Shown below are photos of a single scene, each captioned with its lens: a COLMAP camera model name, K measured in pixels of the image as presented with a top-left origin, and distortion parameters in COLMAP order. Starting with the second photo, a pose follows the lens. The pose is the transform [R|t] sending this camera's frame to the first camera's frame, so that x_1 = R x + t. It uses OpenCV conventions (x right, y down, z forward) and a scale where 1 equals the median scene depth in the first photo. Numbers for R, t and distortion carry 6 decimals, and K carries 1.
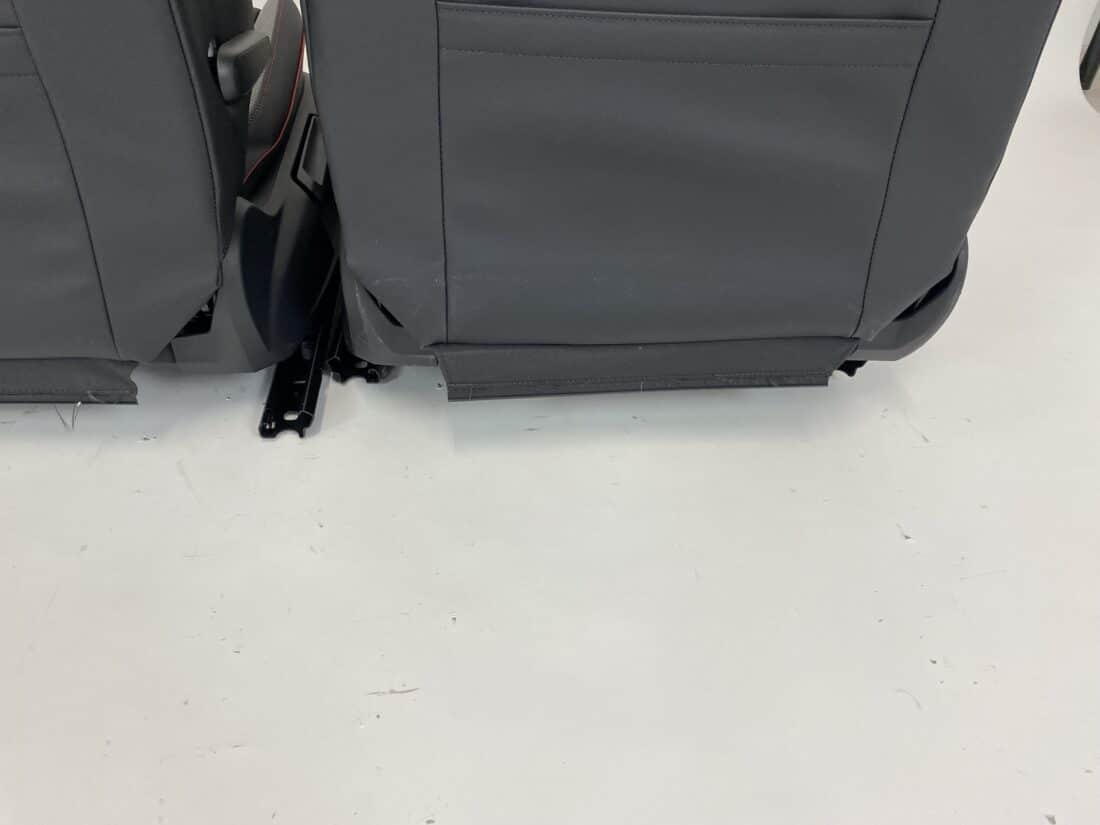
lens RADIAL K [[845.3, 0, 550.0], [0, 845.3, 412.5], [0, 0, 1]] dist [0.051049, -0.072980]
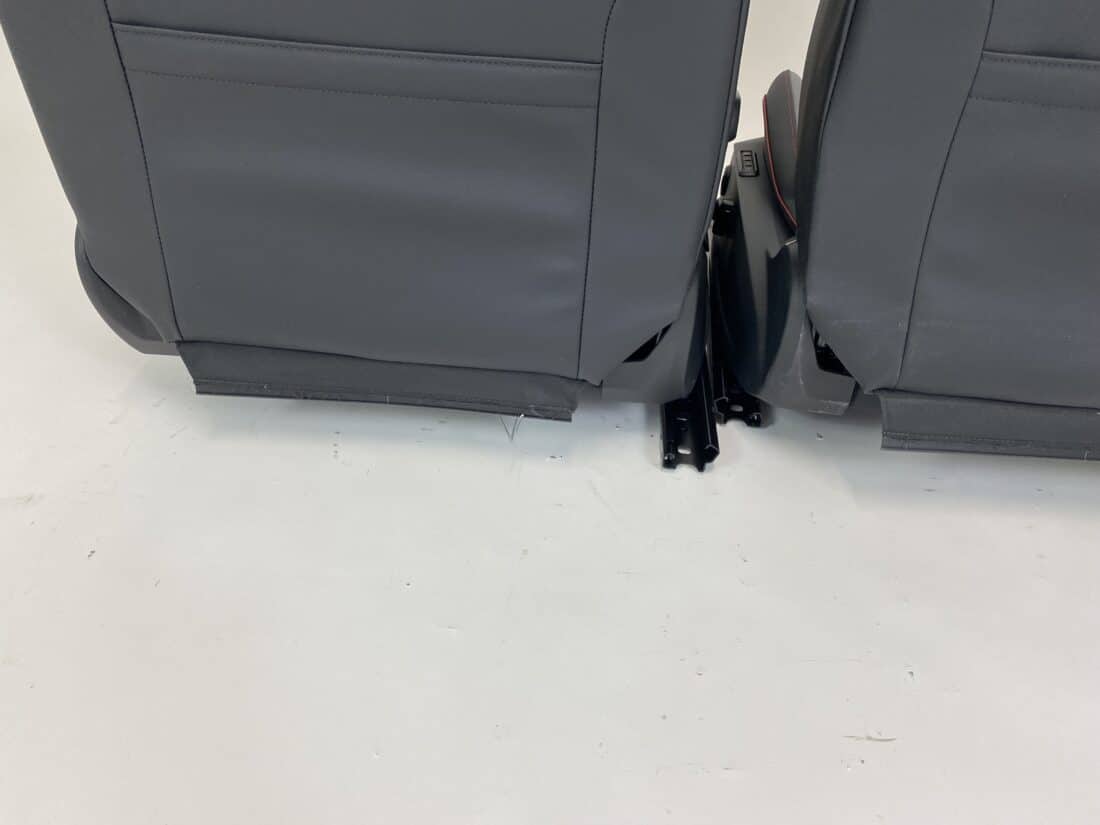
lens RADIAL K [[845.3, 0, 550.0], [0, 845.3, 412.5], [0, 0, 1]] dist [0.051049, -0.072980]
pose [[0.979582, 0.092874, -0.178308, -0.322132], [-0.107430, 0.991472, -0.073774, 0.058218], [0.169935, 0.091423, 0.981205, -0.034696]]
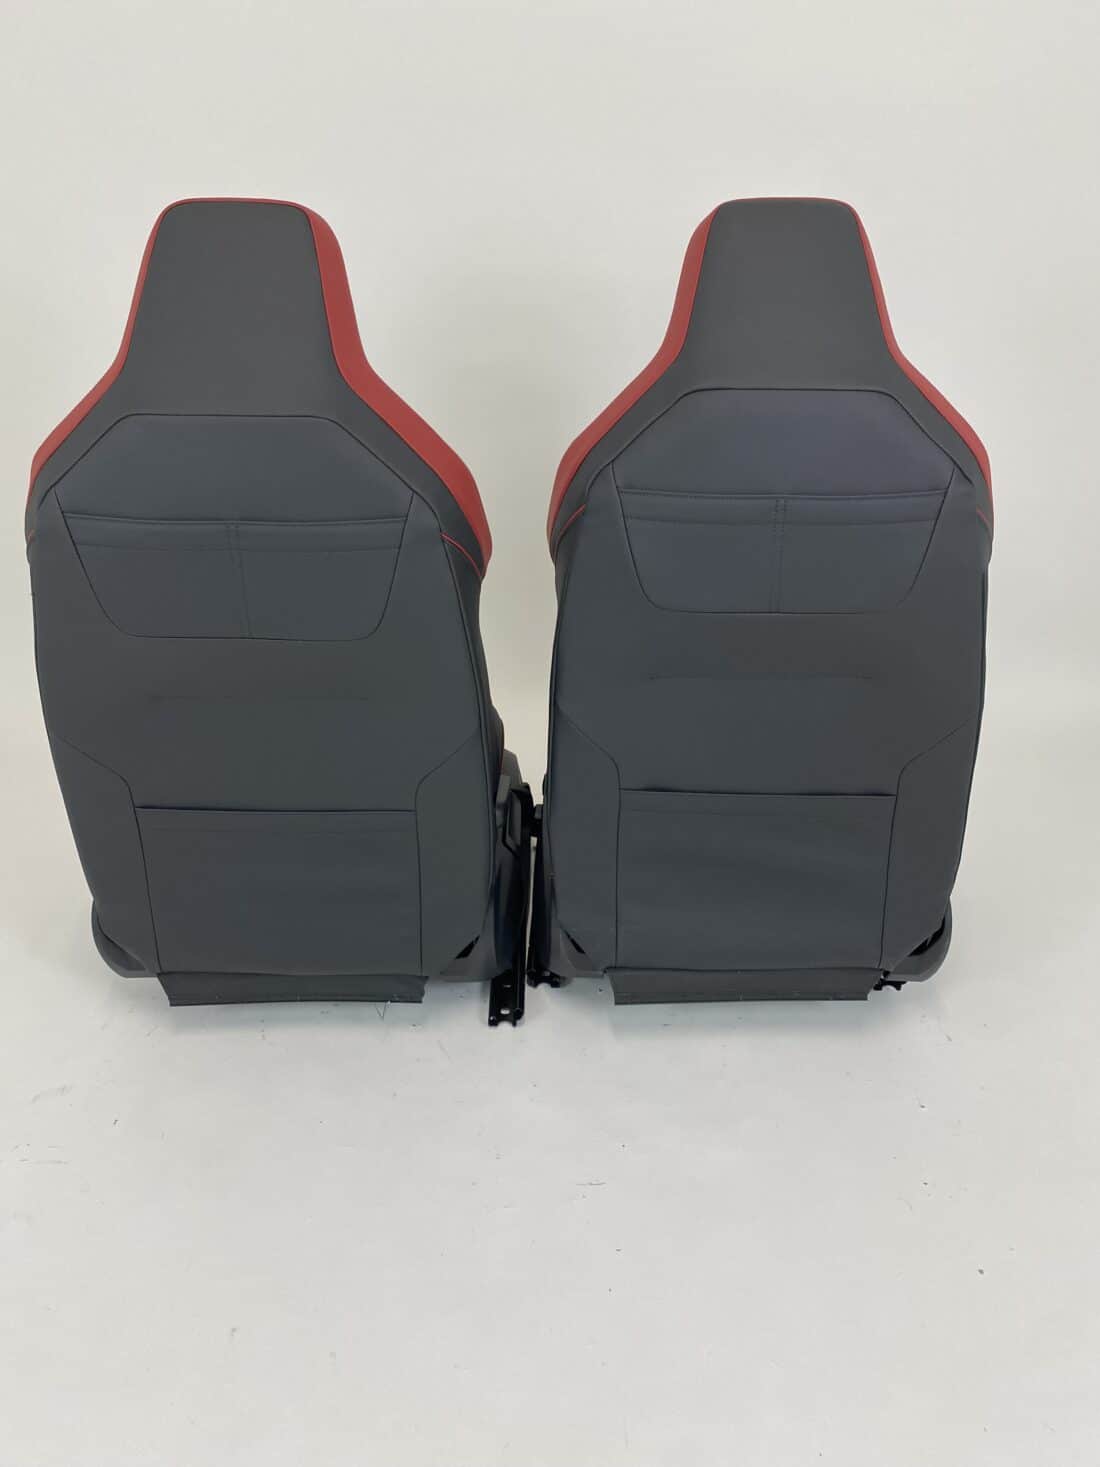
lens RADIAL K [[1085.5, 0, 550.0], [0, 1085.5, 733.5], [0, 0, 1]] dist [0.028252, -0.072341]
pose [[0.993664, -0.005687, -0.112244, -0.012135], [-0.020391, 0.973020, -0.229817, -0.037327], [0.110522, 0.230650, 0.966740, -1.061579]]
